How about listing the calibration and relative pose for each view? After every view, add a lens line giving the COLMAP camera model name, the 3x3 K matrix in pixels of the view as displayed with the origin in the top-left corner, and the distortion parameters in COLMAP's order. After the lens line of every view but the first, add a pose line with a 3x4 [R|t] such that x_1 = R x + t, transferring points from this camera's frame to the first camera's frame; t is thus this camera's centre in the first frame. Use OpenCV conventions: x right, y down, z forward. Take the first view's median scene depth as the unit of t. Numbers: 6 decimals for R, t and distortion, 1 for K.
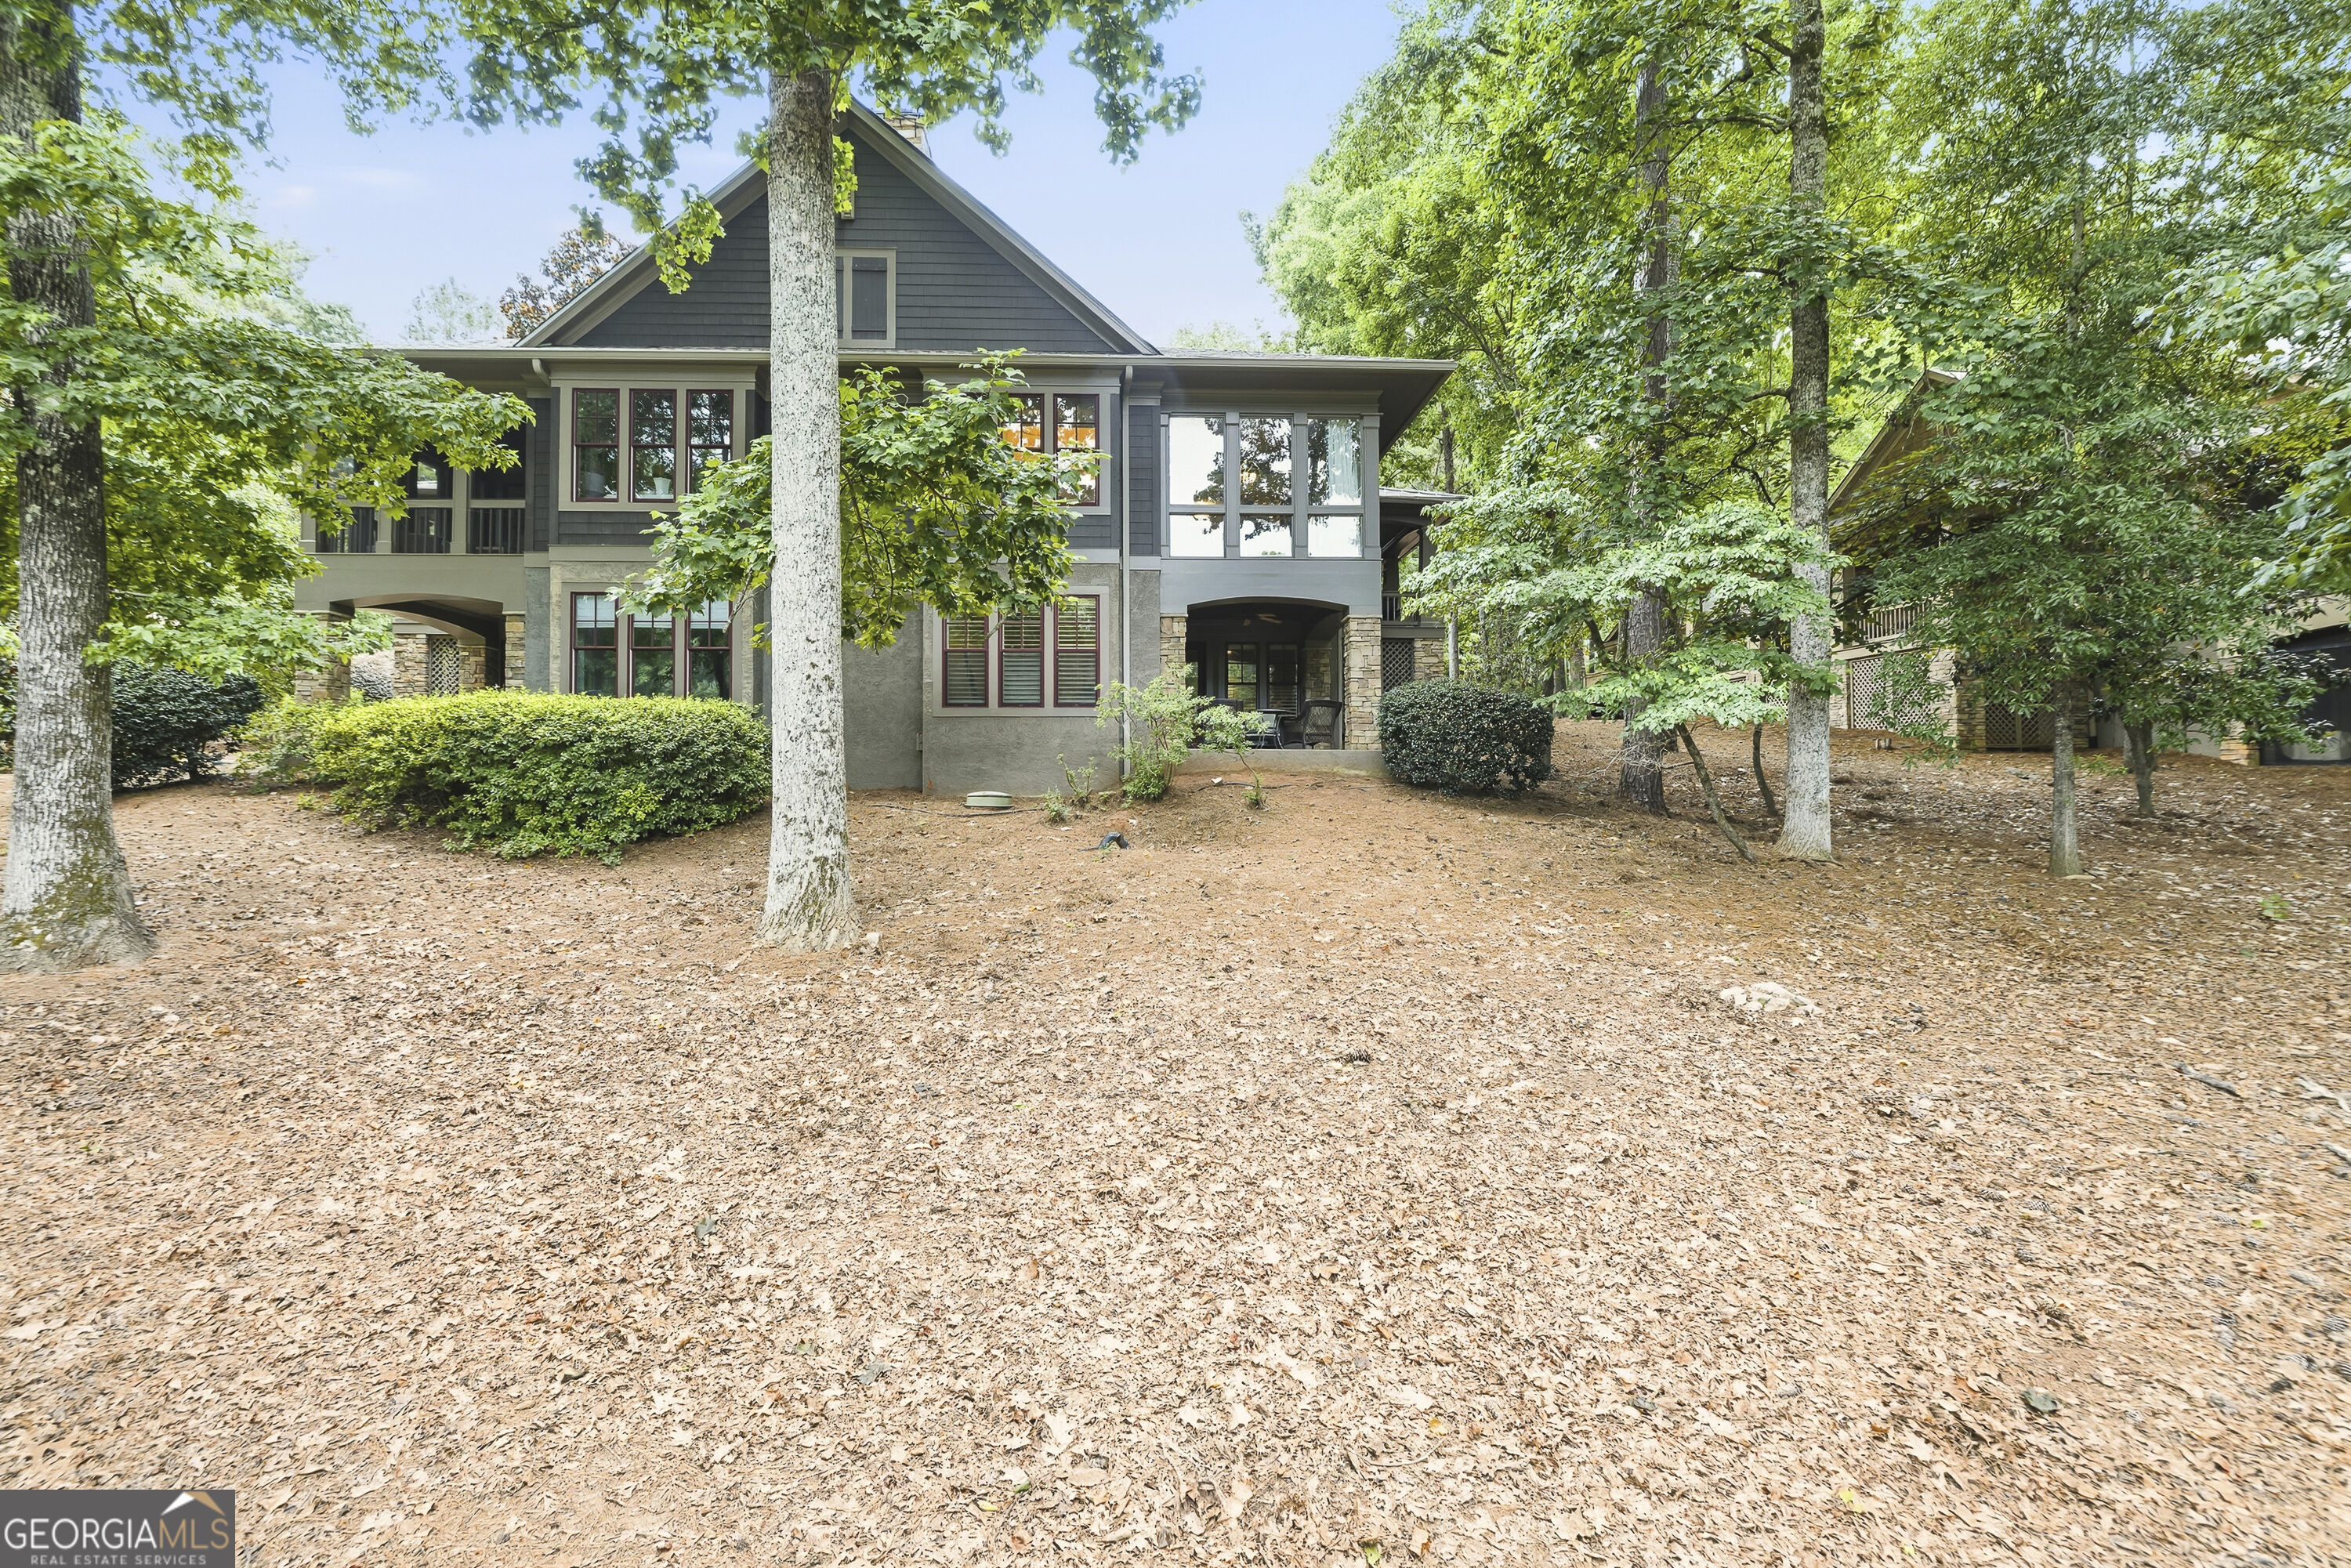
lens RADIAL K [[994.6, 0, 1168.5], [0, 994.6, 768.8], [0, 0, 1]] dist [-0.002492, -0.000155]
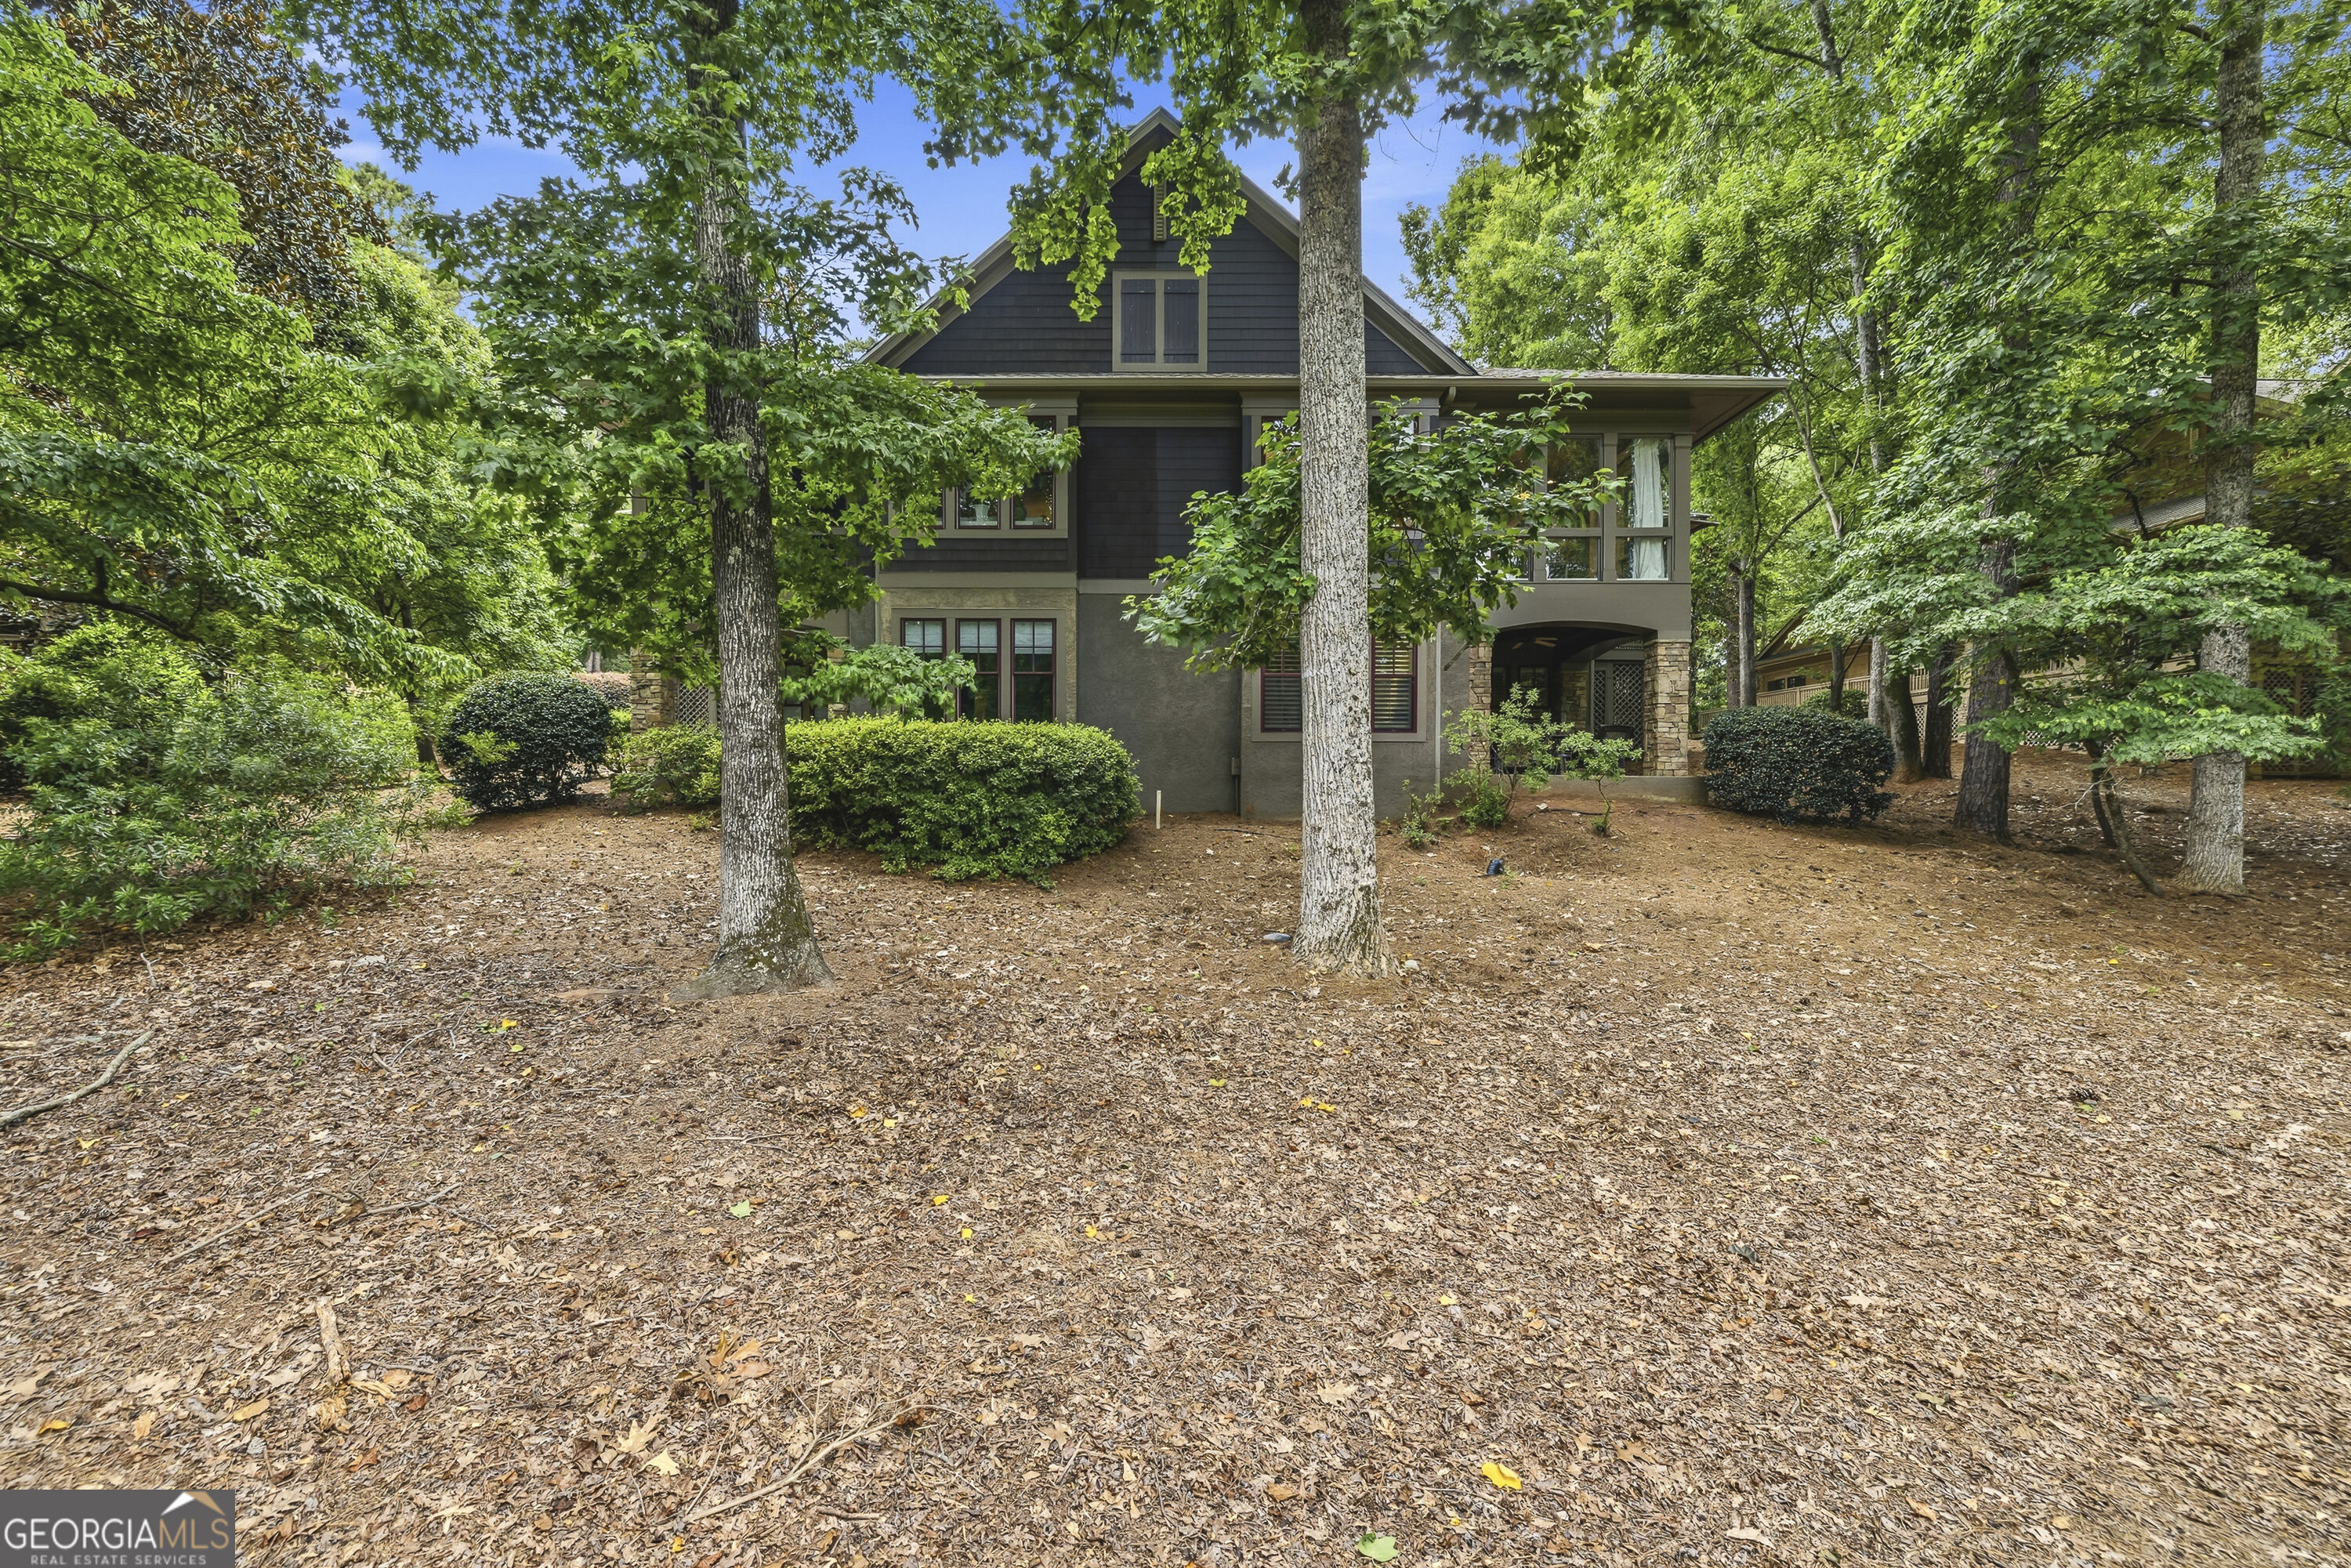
lens RADIAL K [[1000.7, 0, 1167.5], [0, 1000.7, 811.2], [0, 0, 1]] dist [0.002704, -0.000281]
pose [[0.999129, 0.006713, -0.041184, -0.381537], [-0.005696, 0.999677, 0.024771, -0.008723], [0.041337, -0.024515, 0.998844, -0.020922]]
